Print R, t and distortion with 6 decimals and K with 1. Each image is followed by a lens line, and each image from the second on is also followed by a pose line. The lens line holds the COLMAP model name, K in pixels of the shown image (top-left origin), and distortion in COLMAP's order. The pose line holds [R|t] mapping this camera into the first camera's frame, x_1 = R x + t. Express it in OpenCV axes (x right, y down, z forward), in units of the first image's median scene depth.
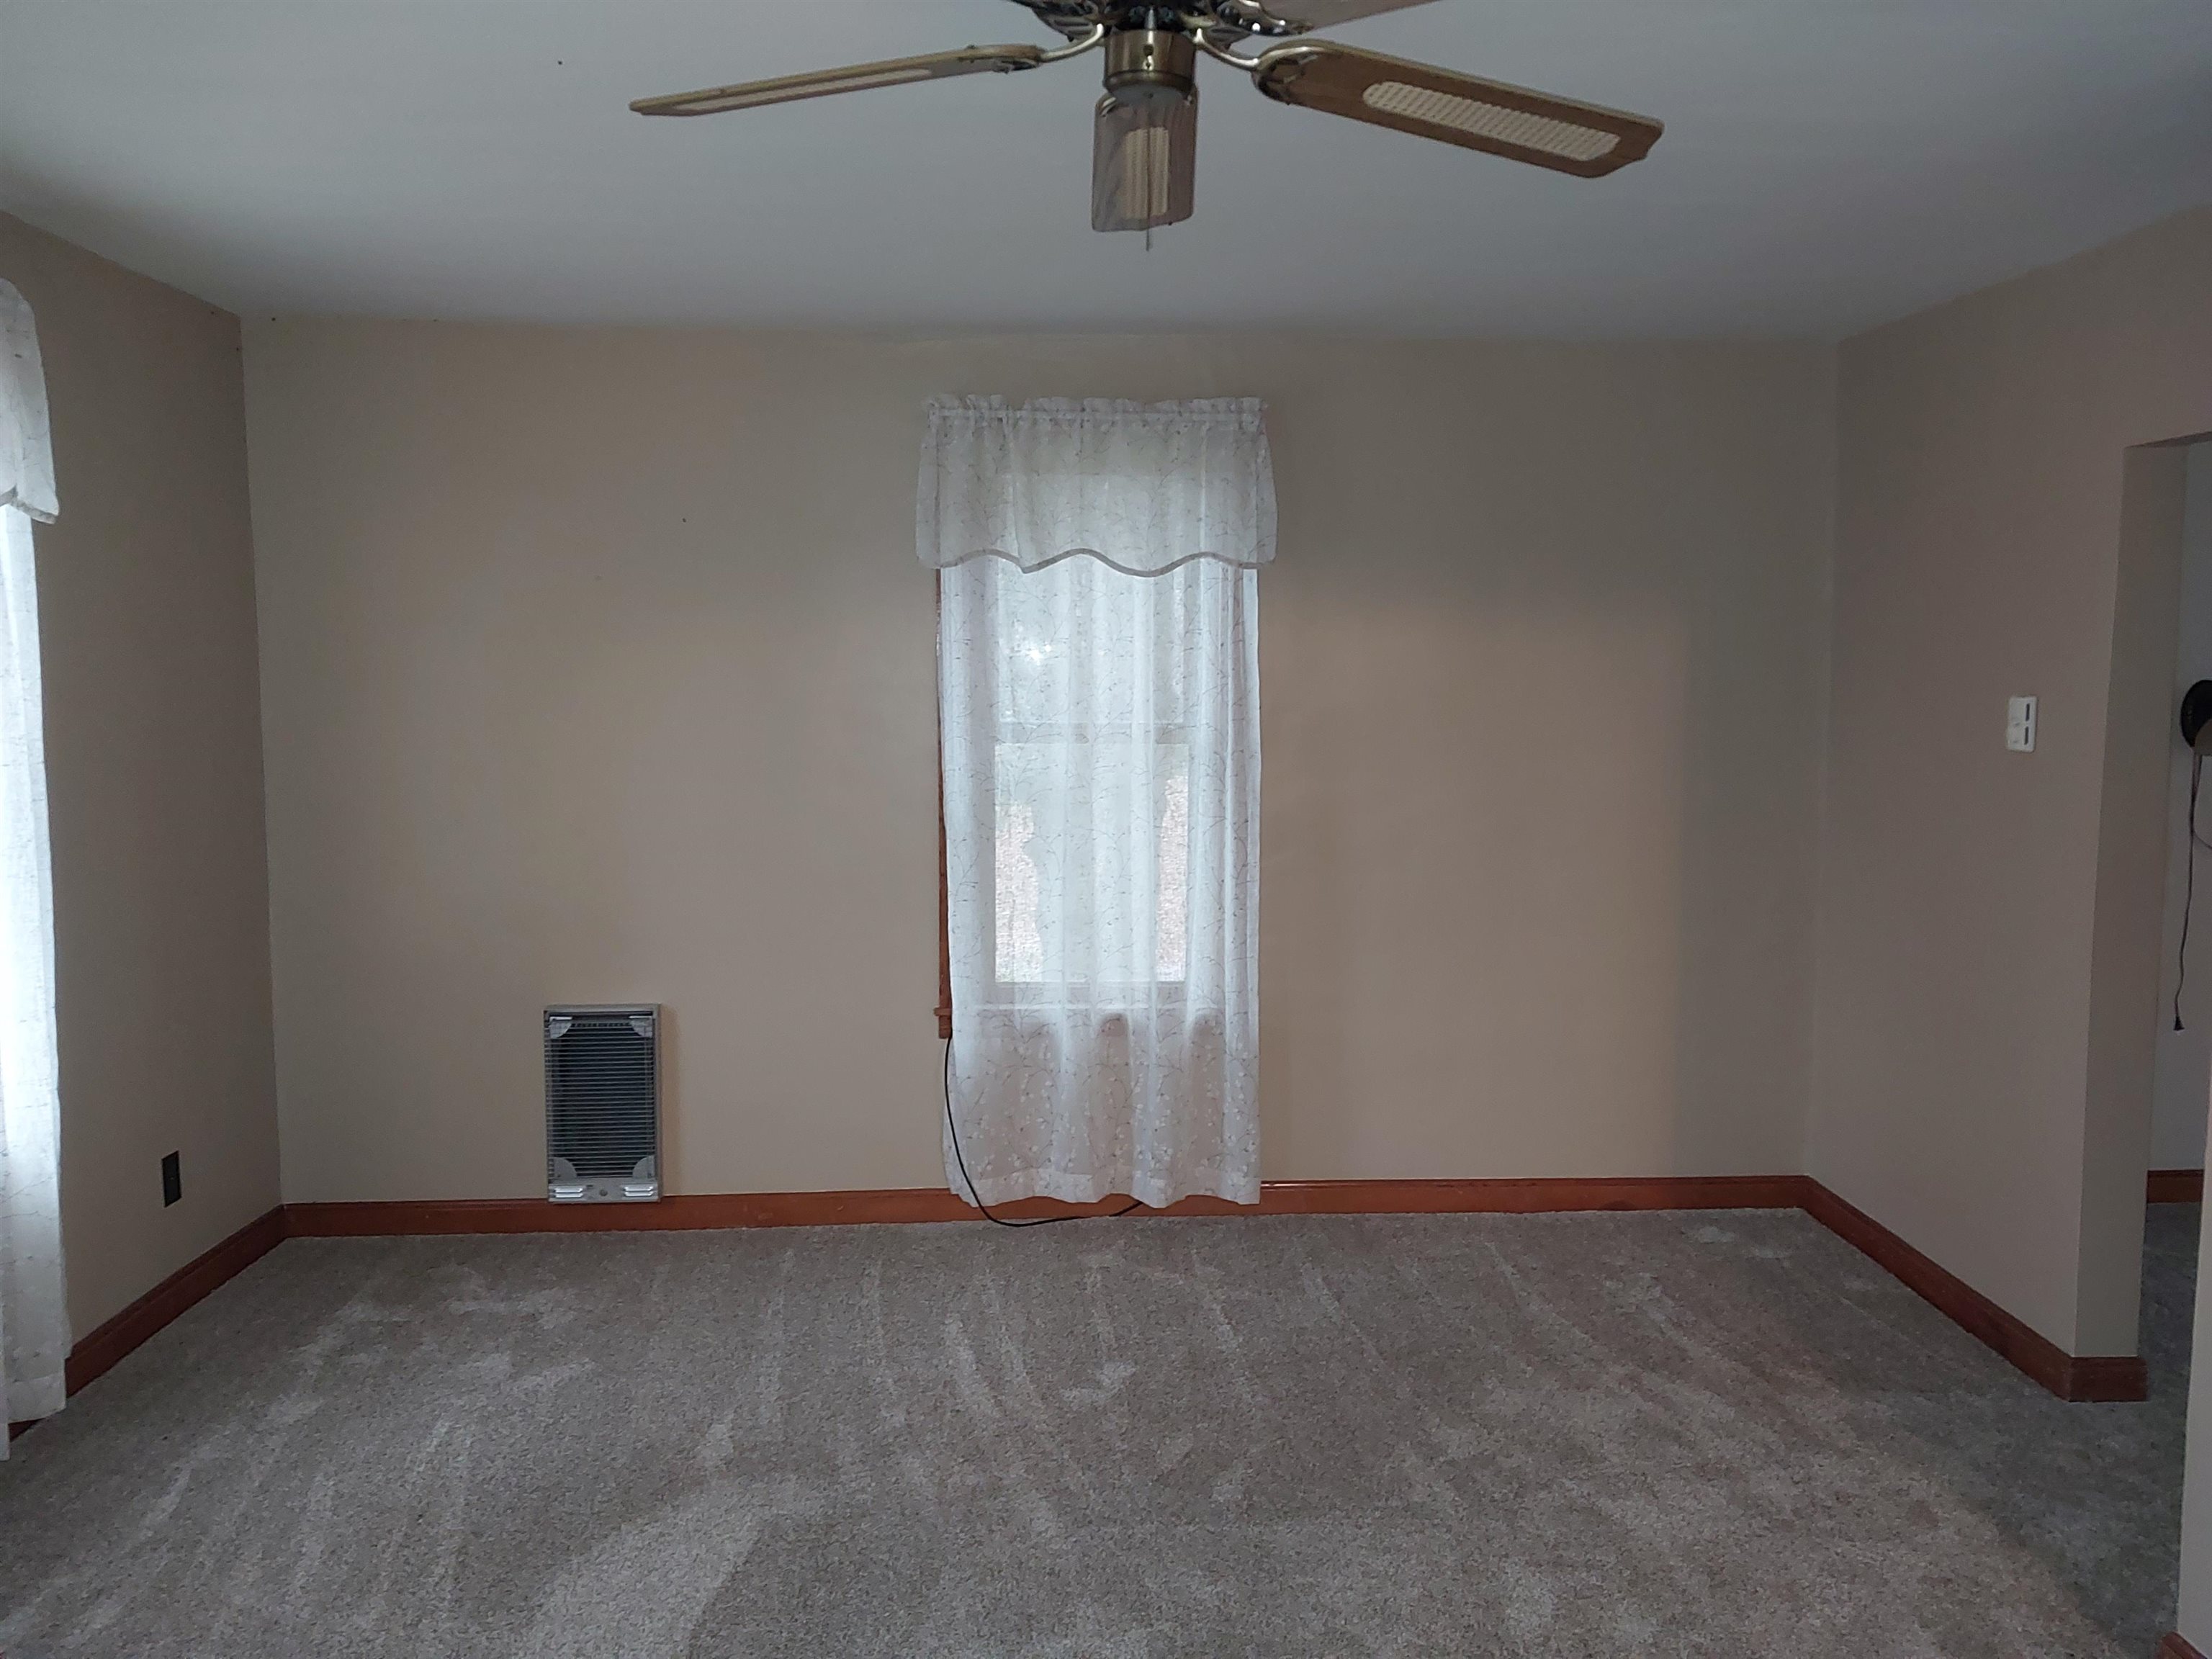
lens RADIAL K [[1734.2, 0, 1069.1], [0, 1734.2, 820.0], [0, 0, 1]] dist [0.163085, -0.194788]
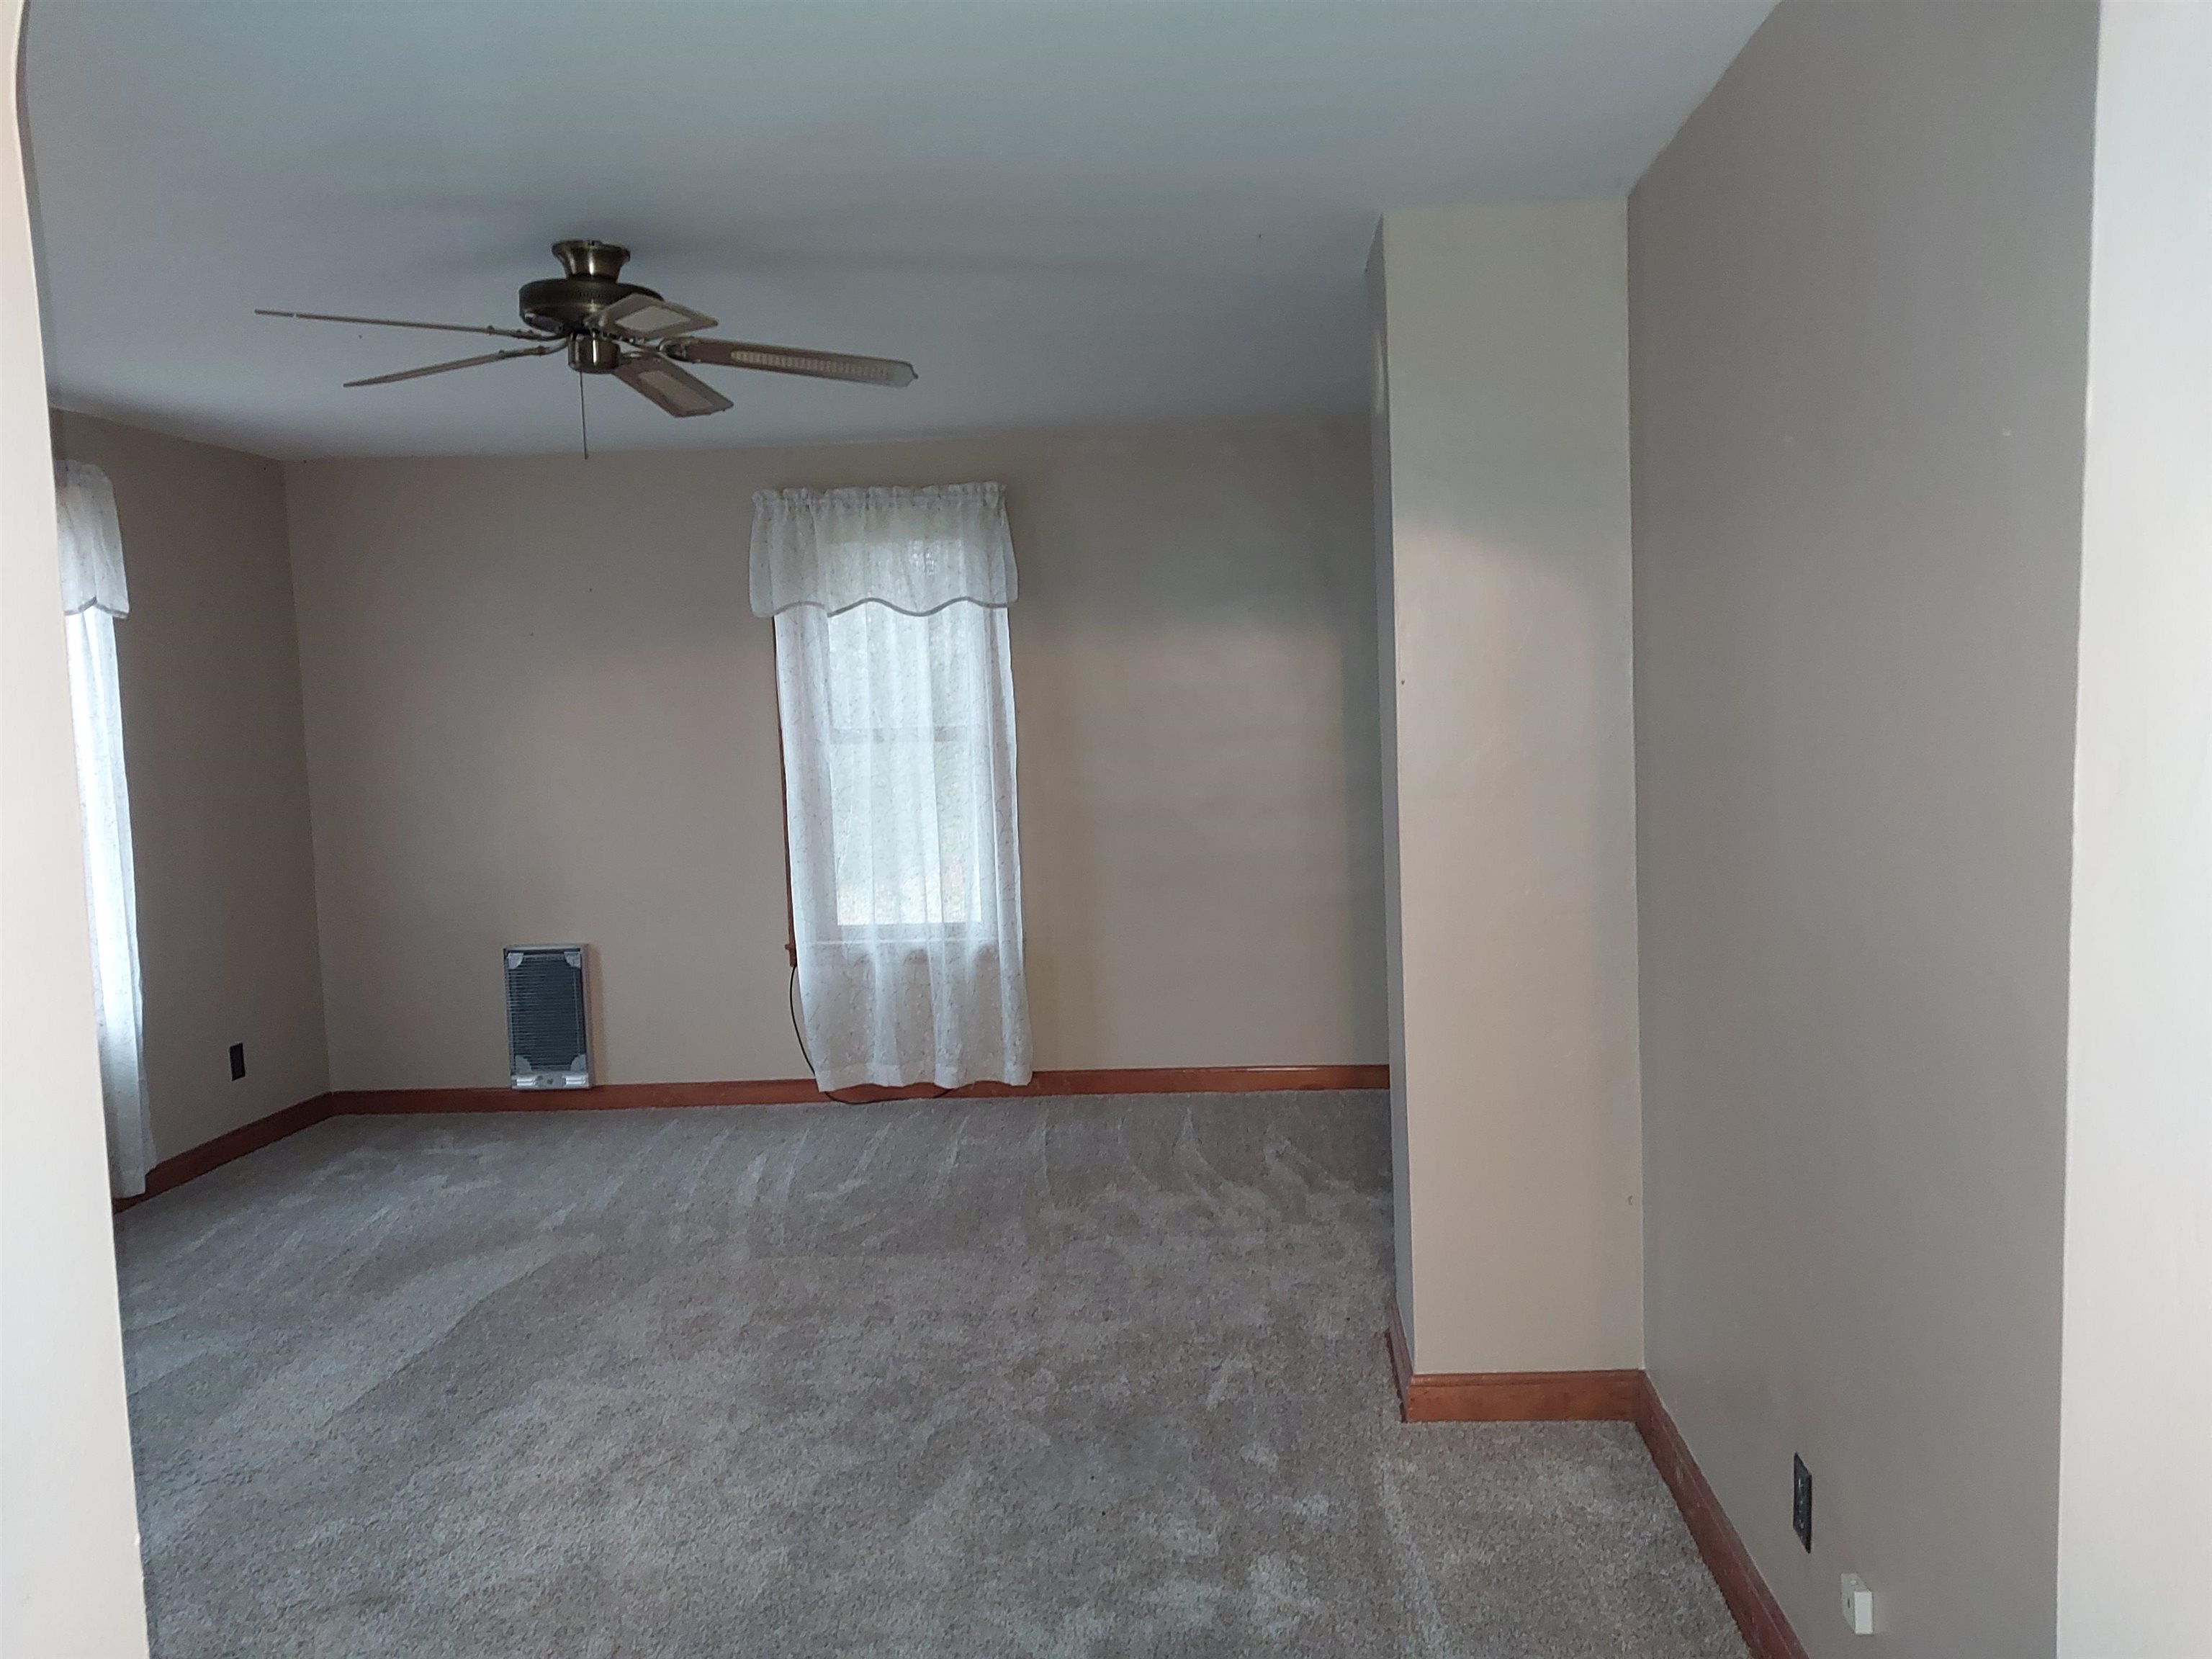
lens RADIAL K [[1810.3, 0, 1130.9], [0, 1810.3, 825.7], [0, 0, 1]] dist [0.110358, -0.095336]
pose [[0.991204, -0.025455, -0.129873, 0.381316], [0.024260, 0.999648, -0.010774, 0.039767], [0.130102, 0.007528, 0.991472, -0.363922]]
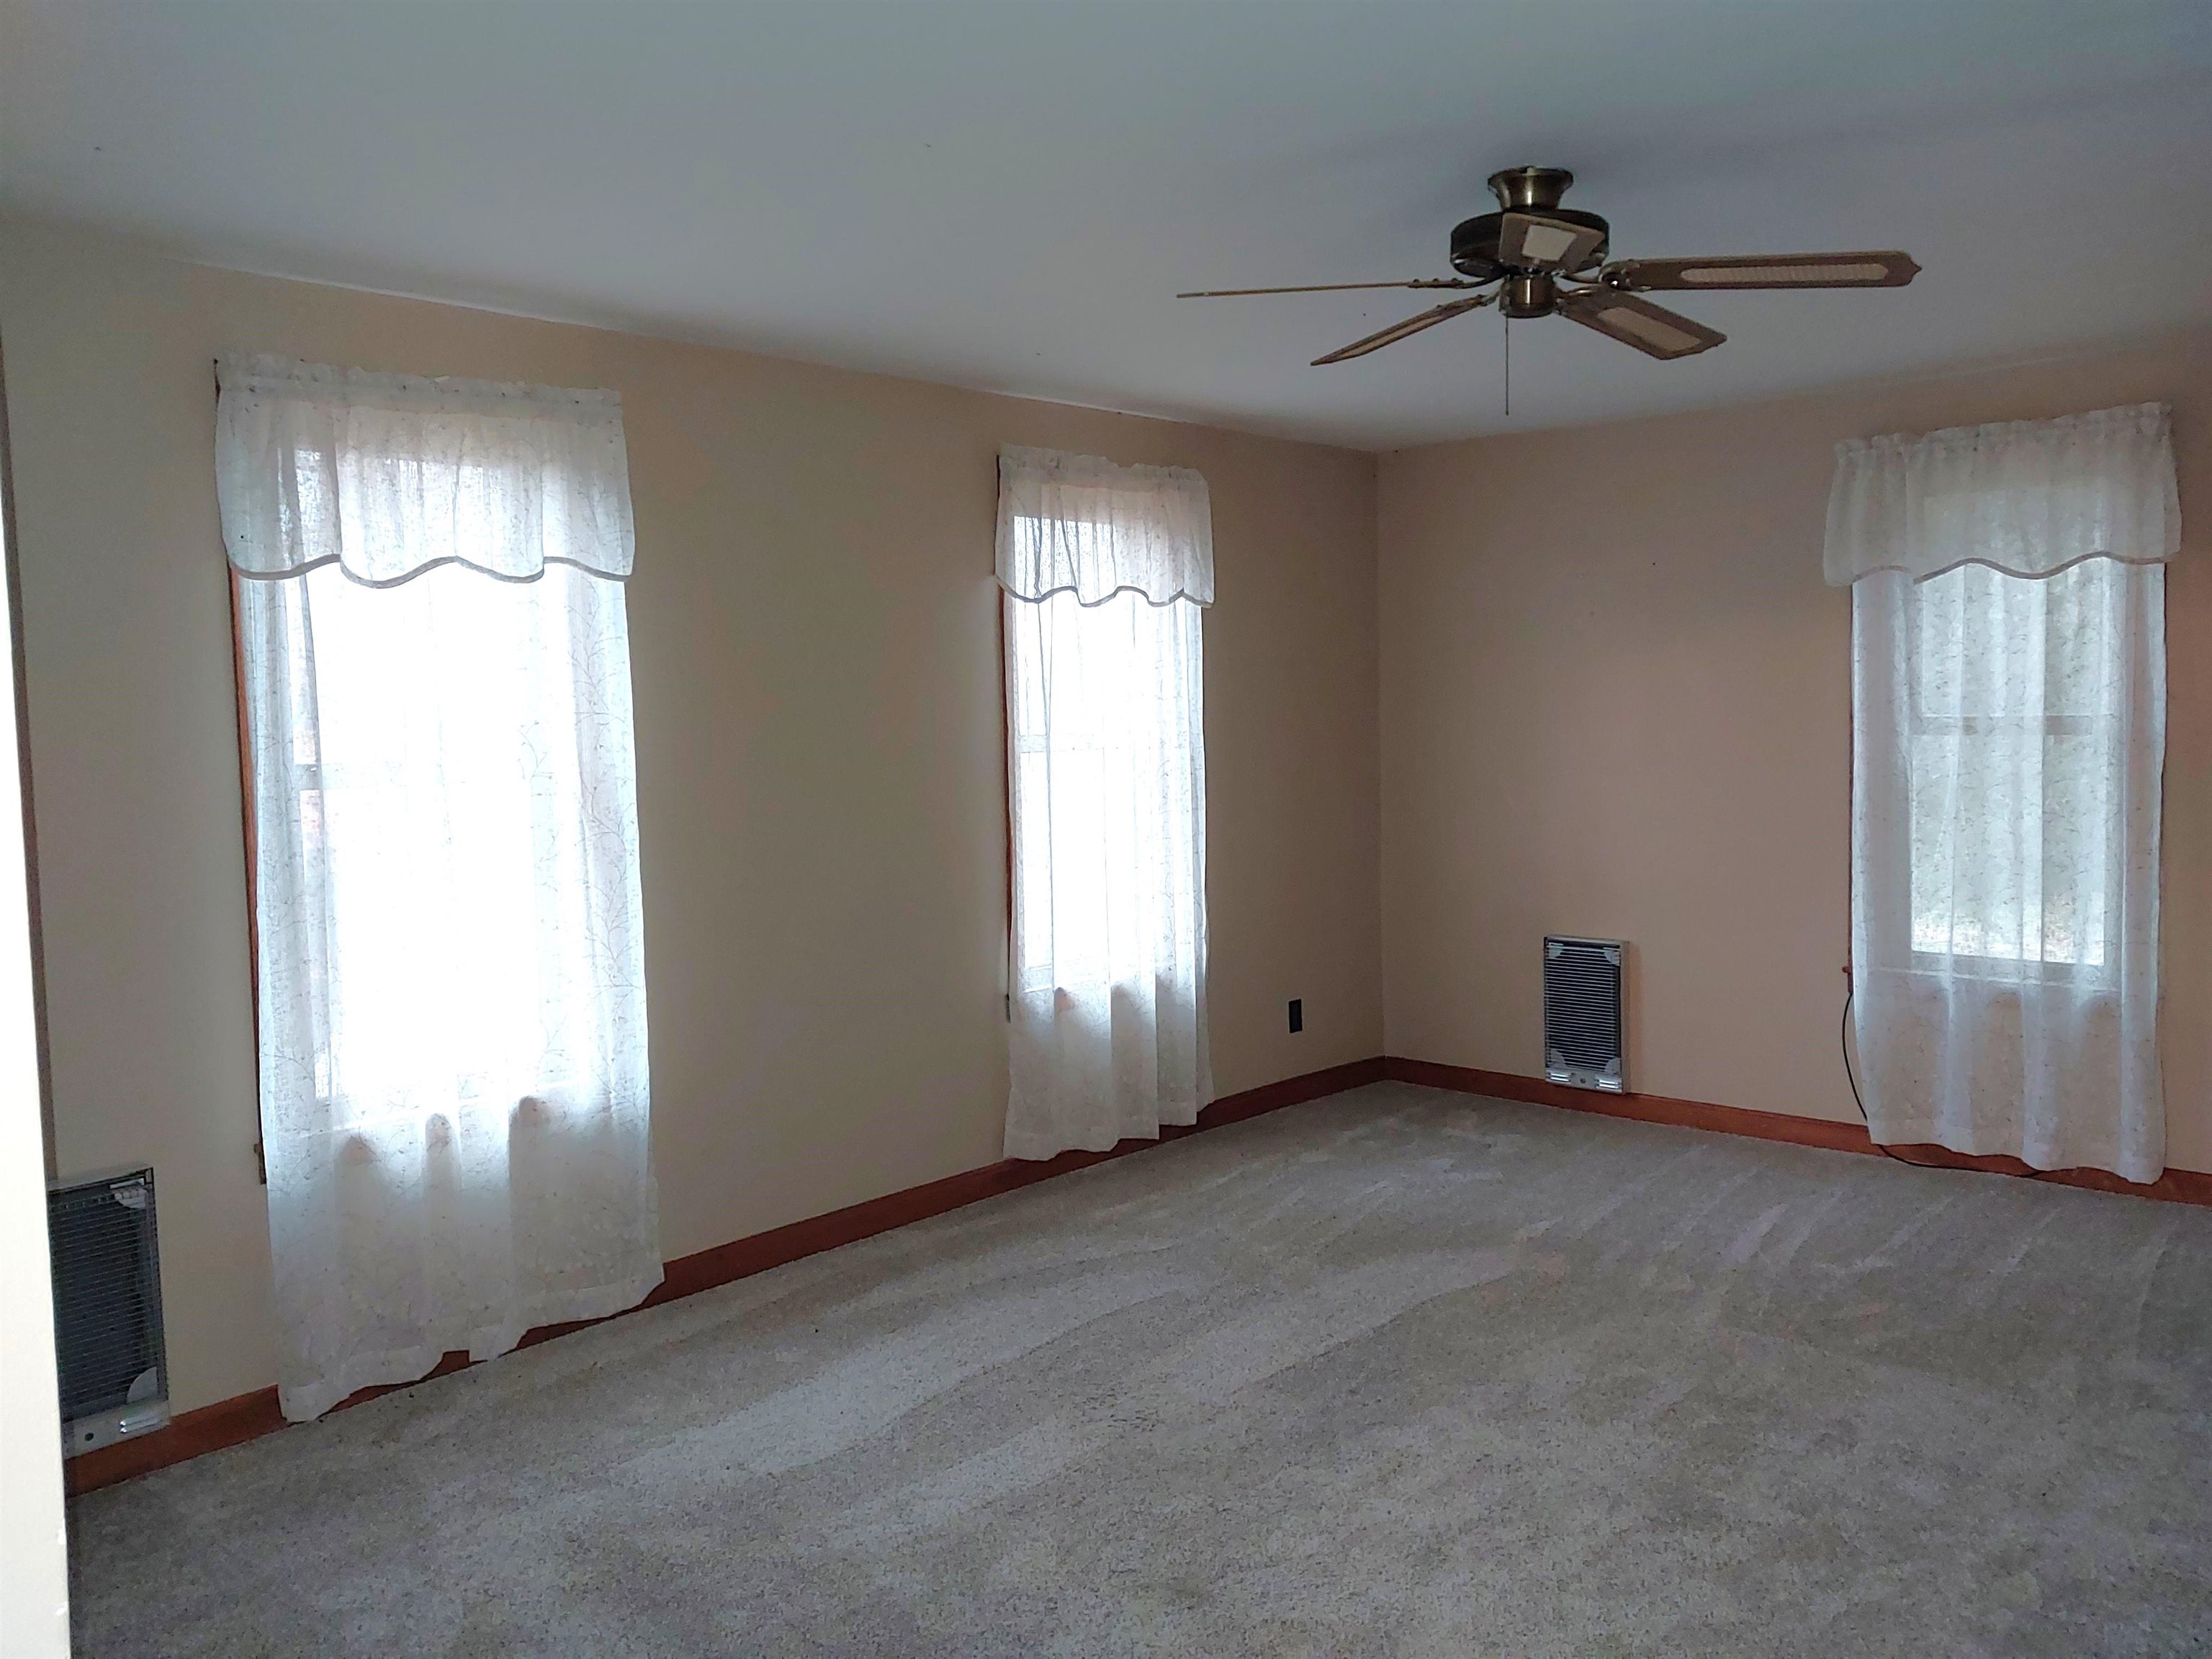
lens RADIAL K [[1810.3, 0, 1130.9], [0, 1810.3, 825.7], [0, 0, 1]] dist [0.110358, -0.095336]
pose [[0.705374, 0.034201, -0.708009, 0.463238], [-0.041759, 0.999106, 0.006659, 0.027897], [0.707604, 0.024869, 0.706172, -0.200844]]
